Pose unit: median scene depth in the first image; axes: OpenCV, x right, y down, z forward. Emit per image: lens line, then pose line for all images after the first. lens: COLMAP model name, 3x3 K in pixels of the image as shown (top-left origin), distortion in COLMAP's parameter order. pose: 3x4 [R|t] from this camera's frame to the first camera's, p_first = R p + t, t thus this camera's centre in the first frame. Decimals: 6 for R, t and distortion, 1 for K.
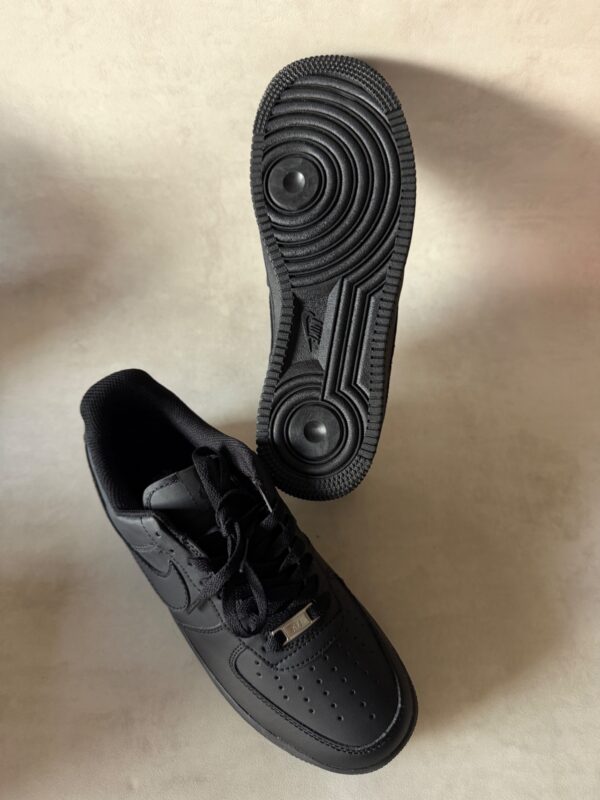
lens RADIAL K [[588.7, 0, 300.0], [0, 588.7, 400.0], [0, 0, 1]] dist [-0.012289, -0.008634]
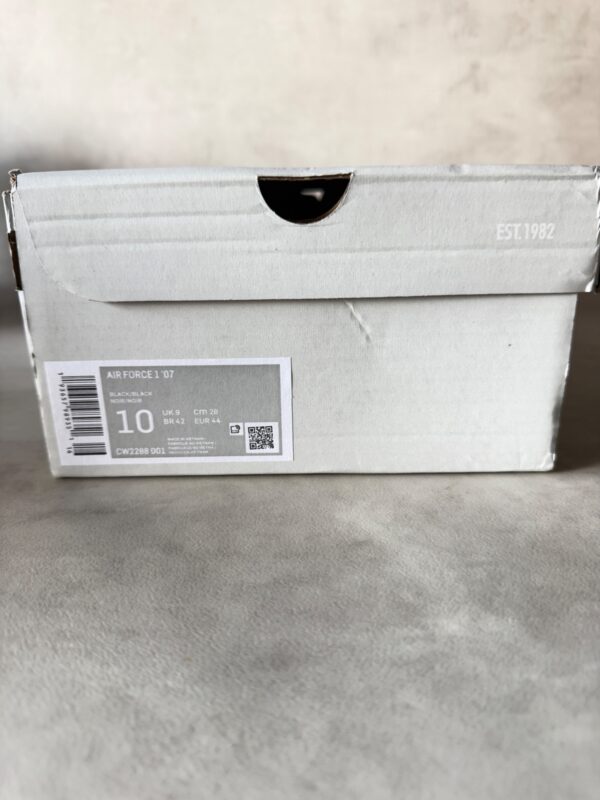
lens RADIAL K [[598.0, 0, 300.0], [0, 598.0, 400.0], [0, 0, 1]] dist [-0.033089, -0.000233]
pose [[0.999090, -0.021098, -0.037072, 0.035663], [-0.009179, 0.742408, -0.669885, 0.926501], [0.041656, 0.669616, 0.741539, 0.512909]]
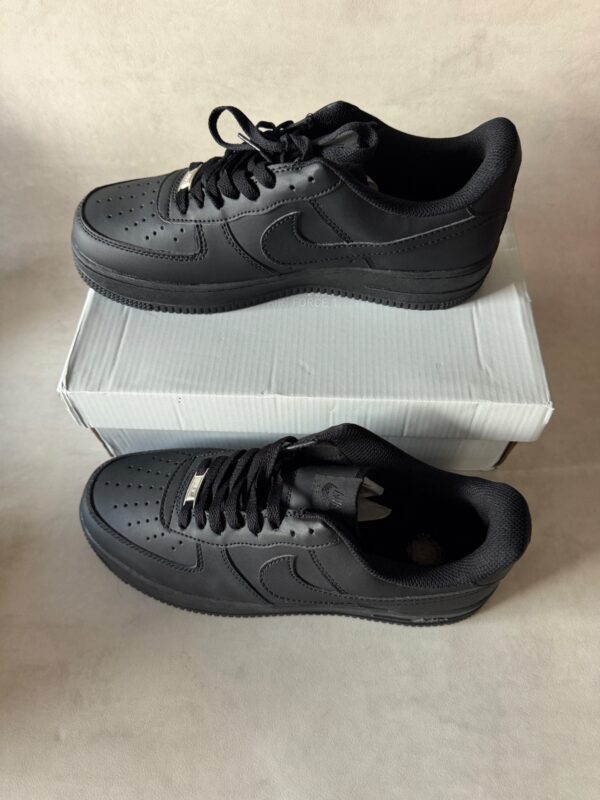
lens RADIAL K [[584.1, 0, 294.7], [0, 584.1, 400.2], [0, 0, 1]] dist [-0.018798, 0.000399]
pose [[0.997068, 0.021358, -0.073476, 0.169661], [-0.026307, 0.997402, -0.067062, 0.138476], [0.071852, 0.068799, 0.995040, 0.003383]]
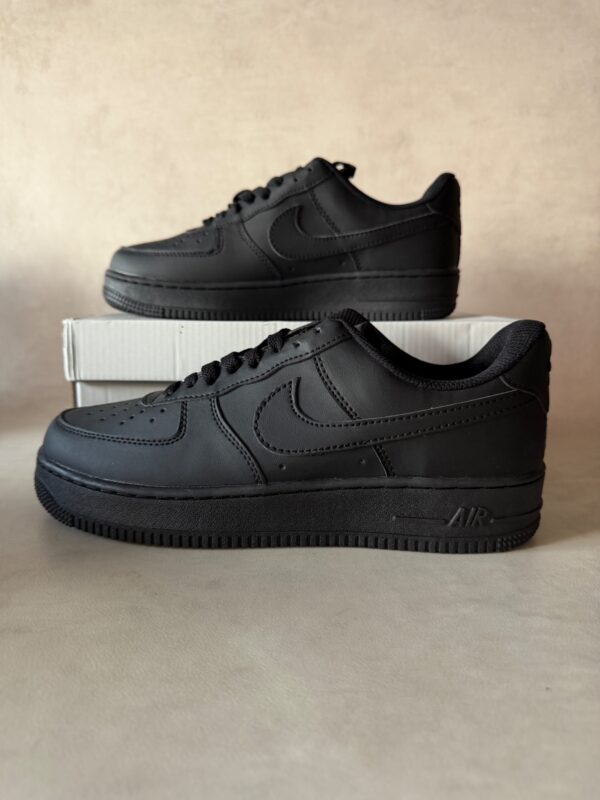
lens RADIAL K [[594.6, 0, 298.8], [0, 594.6, 395.7], [0, 0, 1]] dist [-0.013957, -0.006623]
pose [[0.999412, -0.009960, -0.032806, 0.137599], [-0.019329, 0.626625, -0.779081, 0.949740], [0.028317, 0.779257, 0.626064, 0.425126]]
